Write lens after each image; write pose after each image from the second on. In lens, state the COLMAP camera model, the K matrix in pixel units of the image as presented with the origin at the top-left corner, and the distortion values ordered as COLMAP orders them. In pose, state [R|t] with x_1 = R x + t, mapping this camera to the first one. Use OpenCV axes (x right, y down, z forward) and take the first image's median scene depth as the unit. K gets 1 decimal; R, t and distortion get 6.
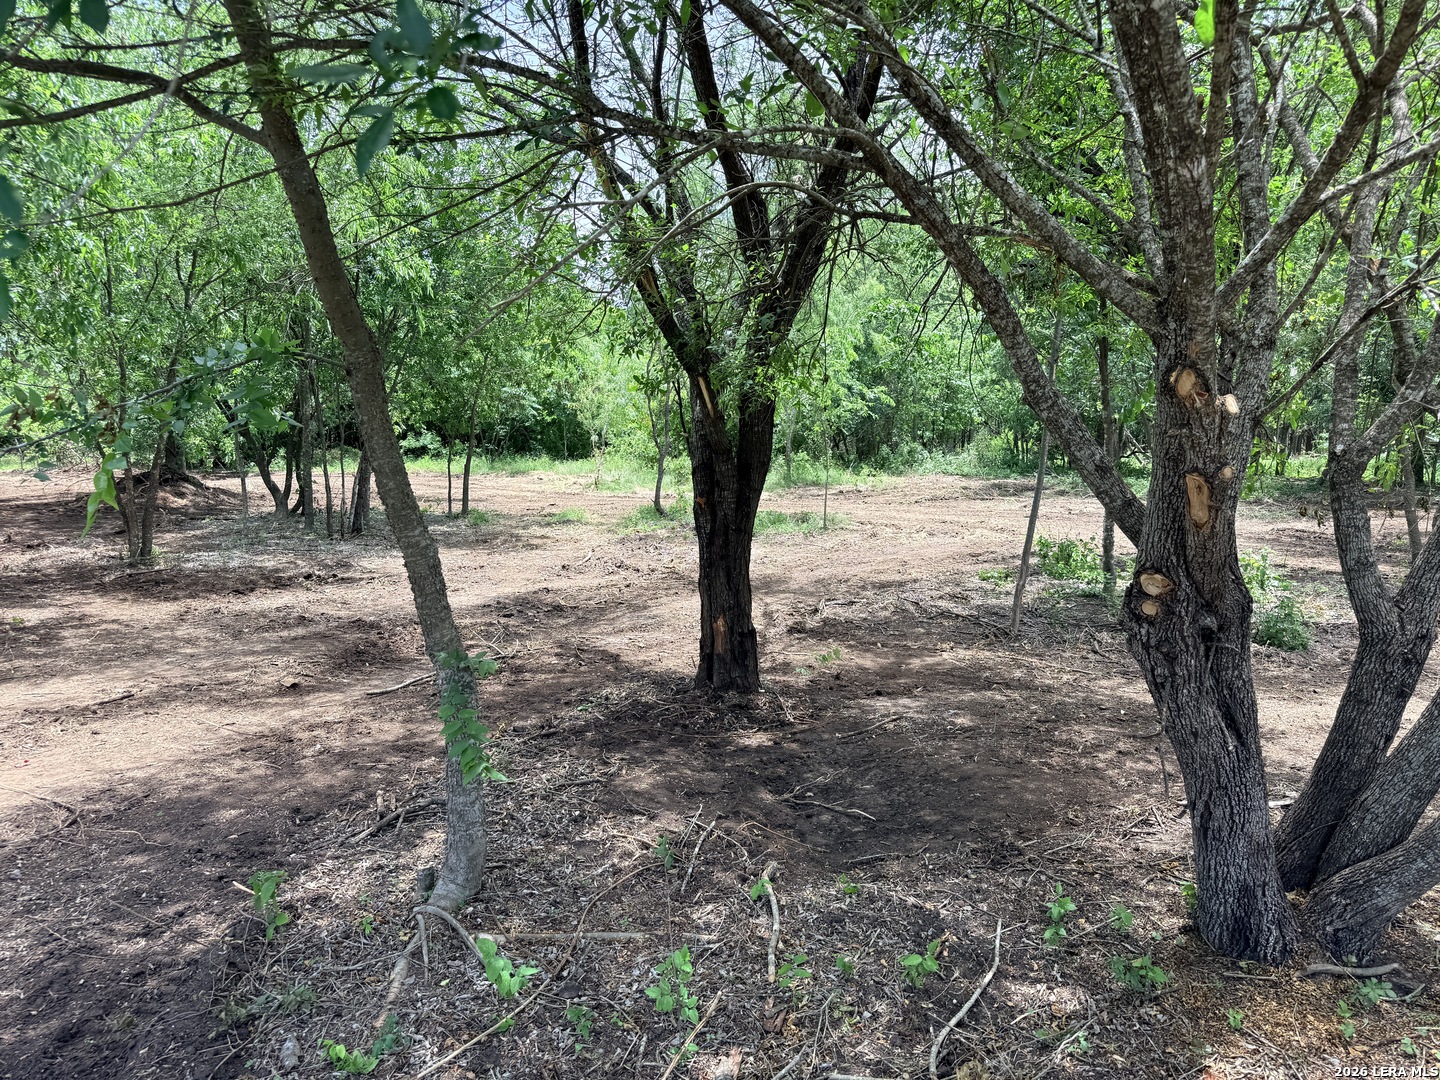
lens RADIAL K [[1019.4, 0, 716.0], [0, 1019.4, 537.2], [0, 0, 1]] dist [0.032893, -0.022992]
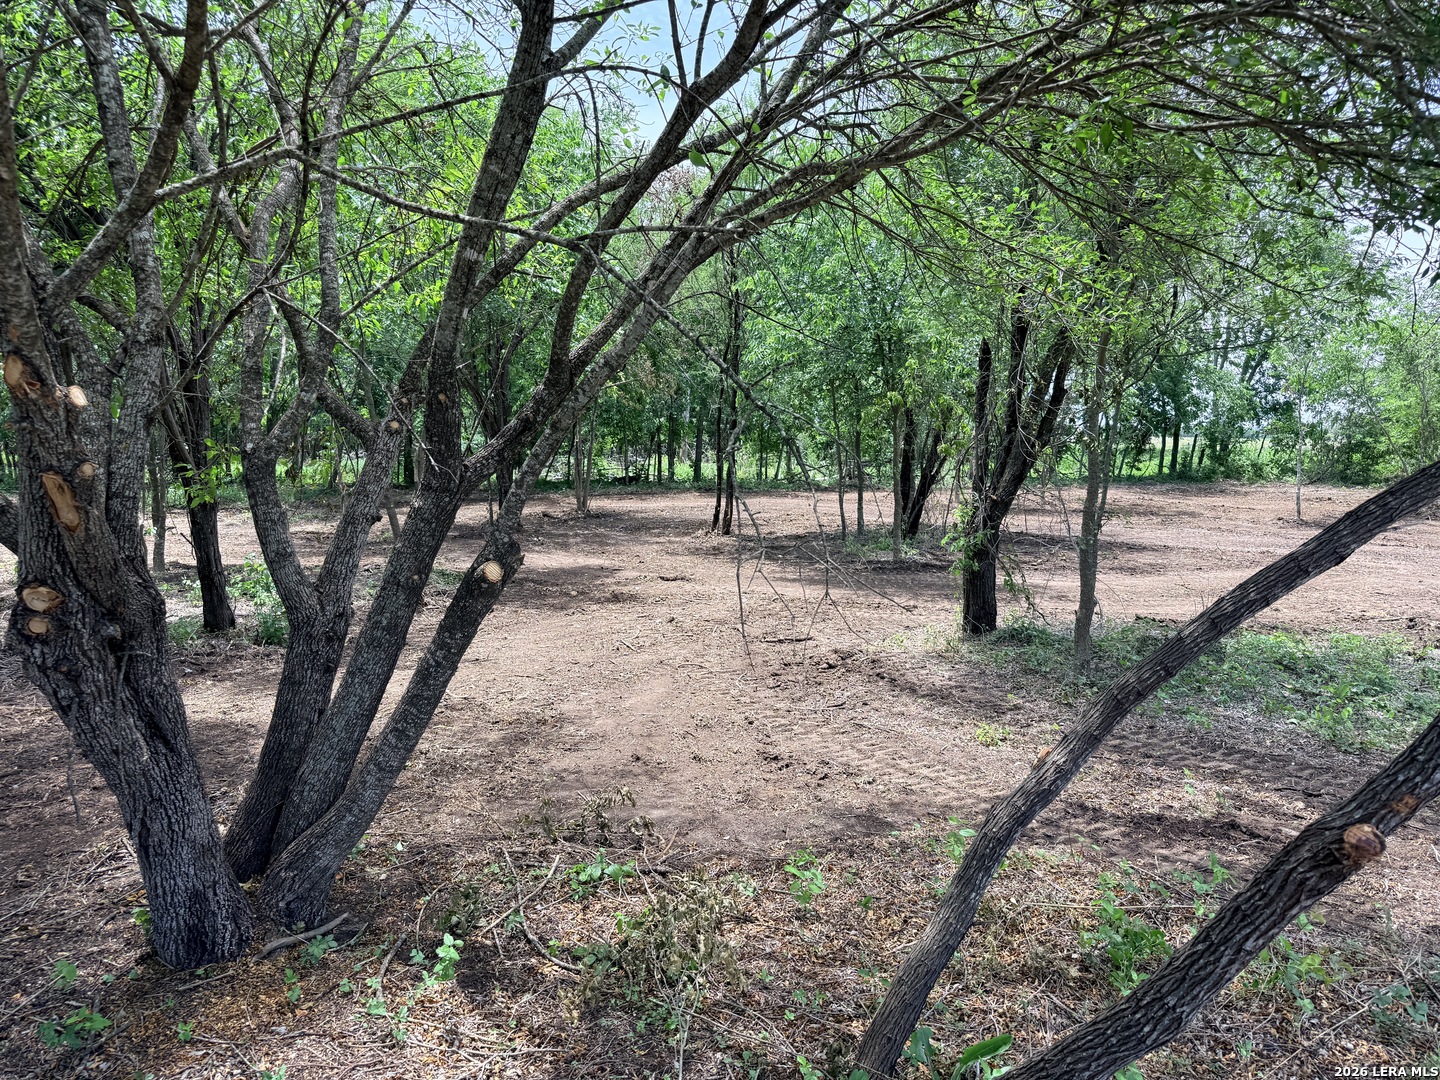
lens RADIAL K [[1019.4, 0, 728.0], [0, 1019.4, 542.8], [0, 0, 1]] dist [0.032893, -0.022992]
pose [[0.648741, -0.085707, 0.756167, 0.130860], [0.091374, 0.995222, 0.034409, 0.019808], [-0.755503, 0.046772, 0.653473, -0.042592]]
